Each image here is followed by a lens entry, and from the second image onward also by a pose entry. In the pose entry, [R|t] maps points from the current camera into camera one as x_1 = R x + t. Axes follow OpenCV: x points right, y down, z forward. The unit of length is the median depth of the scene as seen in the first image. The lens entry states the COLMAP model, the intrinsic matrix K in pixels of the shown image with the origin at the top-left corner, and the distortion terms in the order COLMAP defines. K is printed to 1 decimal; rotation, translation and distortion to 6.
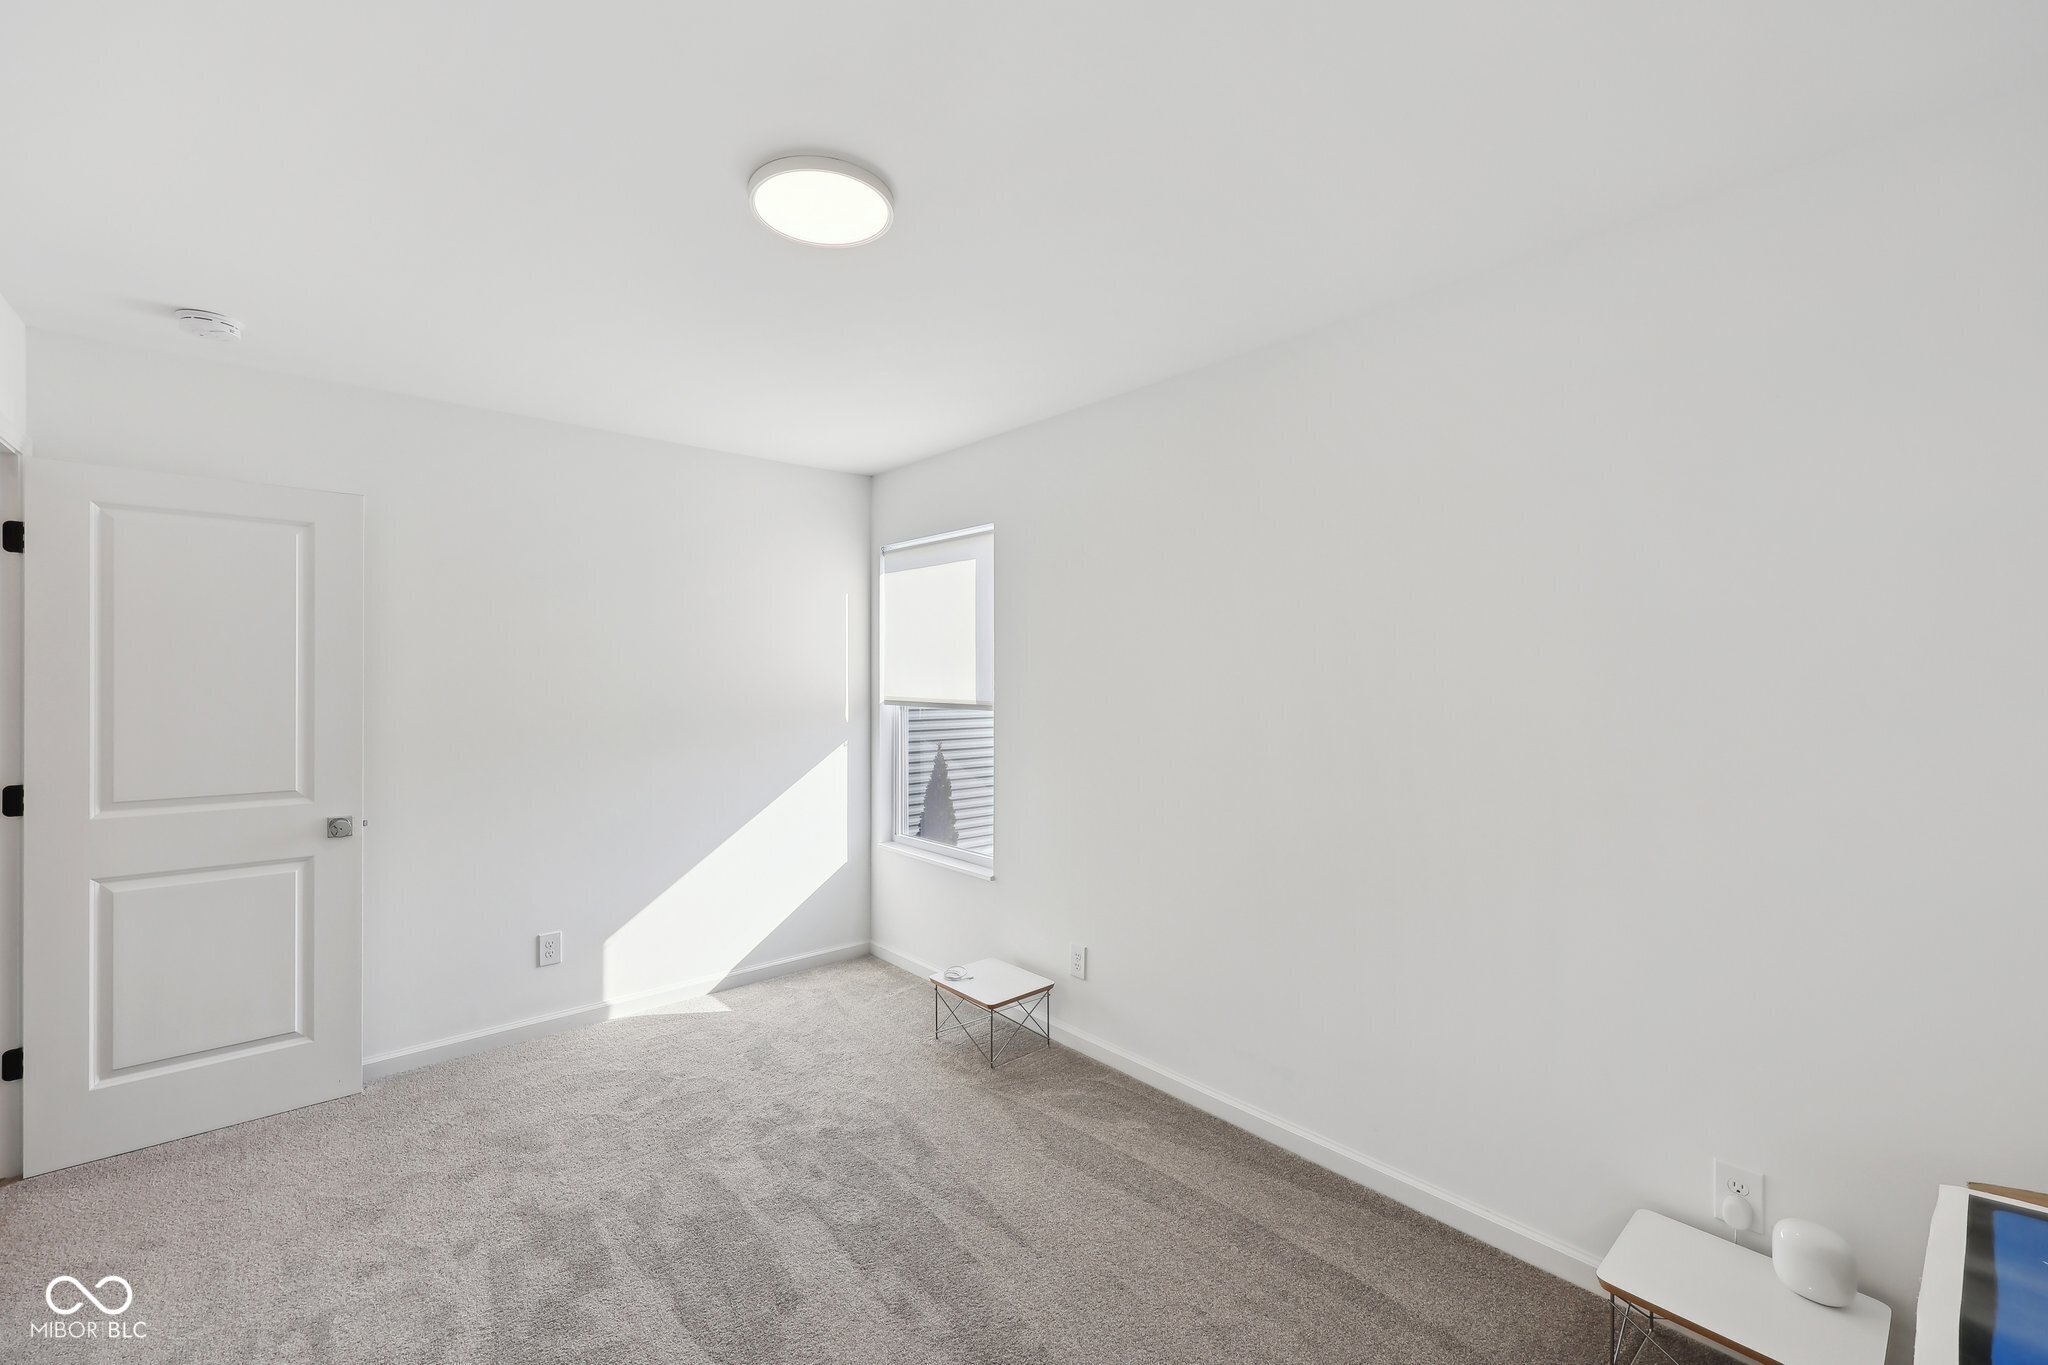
lens RADIAL K [[842.9, 0, 1024.0], [0, 842.9, 682.5], [0, 0, 1]] dist [-0.000385, -0.000183]
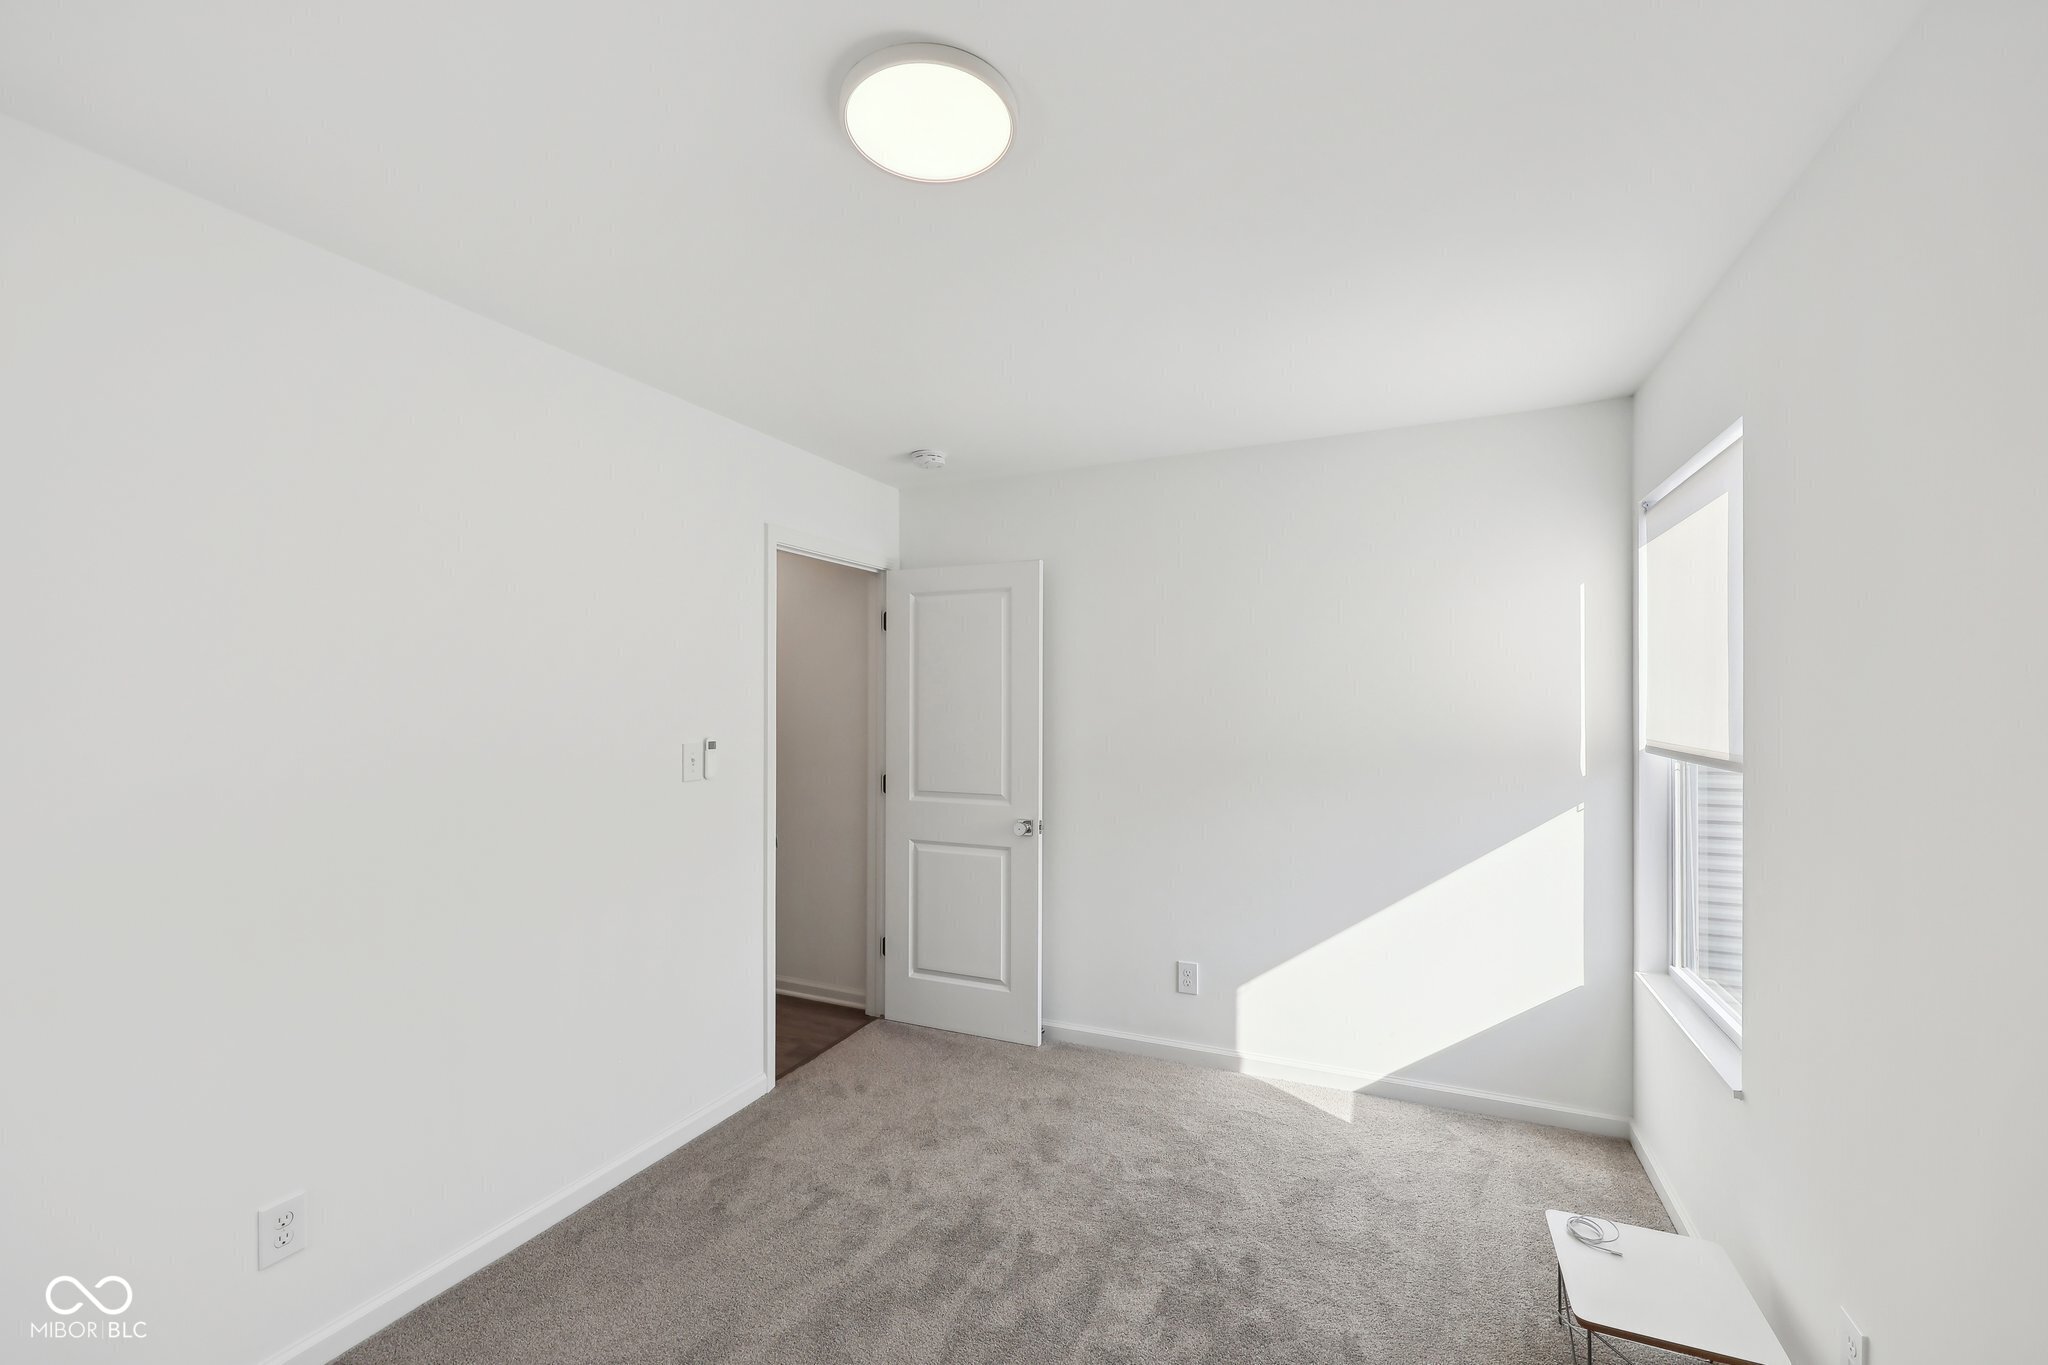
lens RADIAL K [[853.1, 0, 1018.5], [0, 853.1, 700.4], [0, 0, 1]] dist [-0.000251, 0.000011]
pose [[0.405034, -0.002972, -0.914297, 0.288922], [-0.004471, 0.999976, -0.005232, -0.009130], [0.914291, 0.006207, 0.405011, 0.403185]]
